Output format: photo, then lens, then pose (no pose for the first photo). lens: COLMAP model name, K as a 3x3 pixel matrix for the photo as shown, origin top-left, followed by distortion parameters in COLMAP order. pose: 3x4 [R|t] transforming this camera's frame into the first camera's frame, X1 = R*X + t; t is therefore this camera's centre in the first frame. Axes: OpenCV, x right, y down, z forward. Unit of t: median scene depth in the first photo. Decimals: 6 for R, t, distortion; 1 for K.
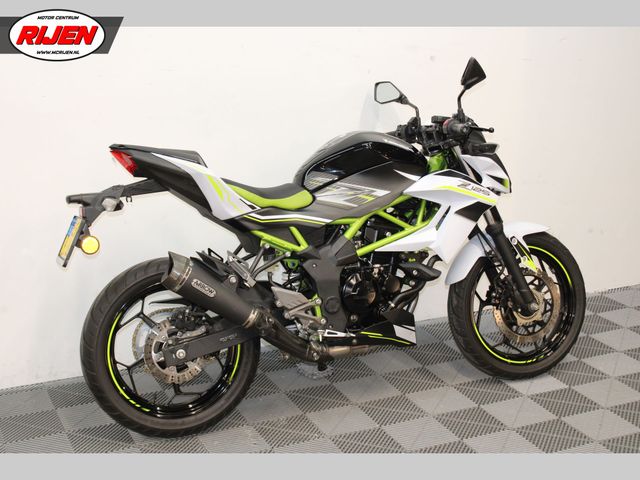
lens RADIAL K [[1027.6, 0, 319.8], [0, 1027.6, 239.4], [0, 0, 1]] dist [-0.023259, 0.000000]
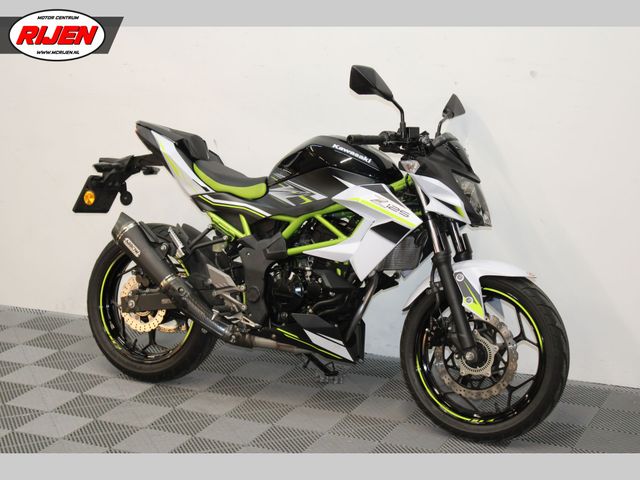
lens RADIAL K [[1255.9, 0, 318.3], [0, 1255.9, 242.5], [0, 0, 1]] dist [0.004998, 0.000000]
pose [[0.652514, 0.161696, -0.740324, 0.977775], [-0.196282, 0.979691, 0.040976, -0.052140], [0.731914, 0.118575, 0.671000, 0.187461]]
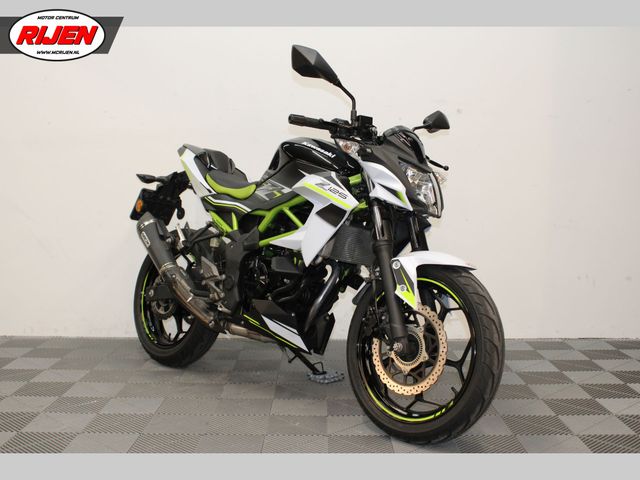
lens RADIAL K [[751.0, 0, 321.9], [0, 751.0, 241.3], [0, 0, 1]] dist [-0.023107, 0.000000]
pose [[0.408728, 0.077338, -0.909373, 0.782873], [-0.258078, 0.965530, -0.033882, 0.021774], [0.875407, 0.248538, 0.414598, 0.731958]]
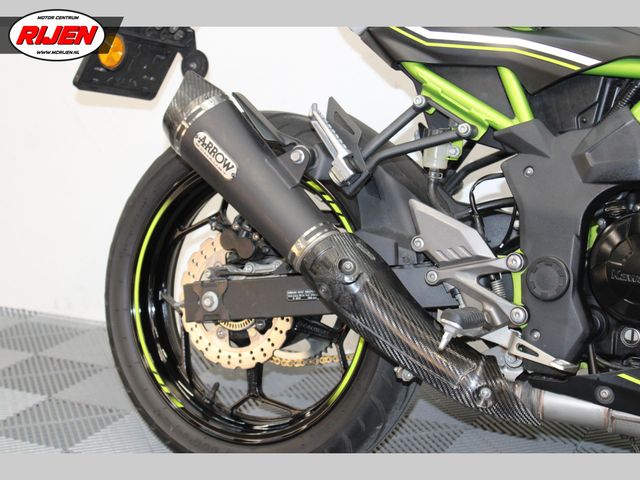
lens RADIAL K [[1190.3, 0, 320.9], [0, 1190.3, 237.2], [0, 0, 1]] dist [-0.009667, 0.000000]
pose [[0.631763, 0.164093, -0.757595, 0.287658], [-0.202501, 0.978336, 0.043037, 0.046264], [0.748244, 0.126225, 0.651305, 0.641879]]
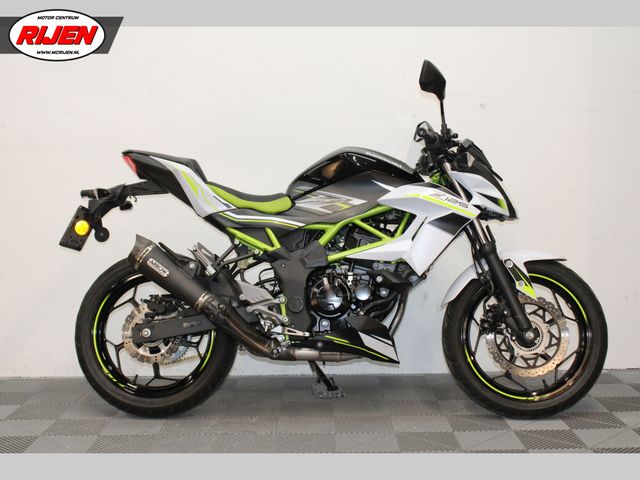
lens RADIAL K [[868.5, 0, 321.7], [0, 868.5, 236.0], [0, 0, 1]] dist [-0.054596, 0.000000]
pose [[0.912912, 0.019613, -0.407684, 0.384421], [-0.099995, 0.979152, -0.176810, 0.146219], [0.395717, 0.202179, 0.895841, 0.217187]]
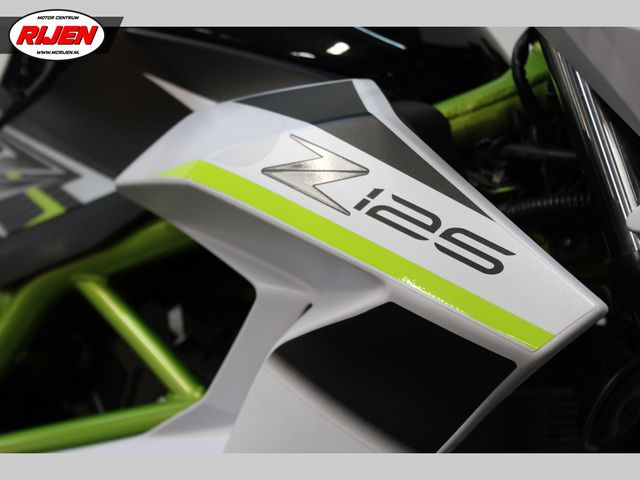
lens RADIAL K [[1257.7, 0, 319.7], [0, 1257.7, 240.3], [0, 0, 1]] dist [-0.010885, 0.000000]
pose [[0.506311, 0.096183, -0.856970, 0.296209], [-0.198988, 0.979973, -0.007578, -0.042505], [0.839078, 0.174364, 0.515311, 0.920034]]
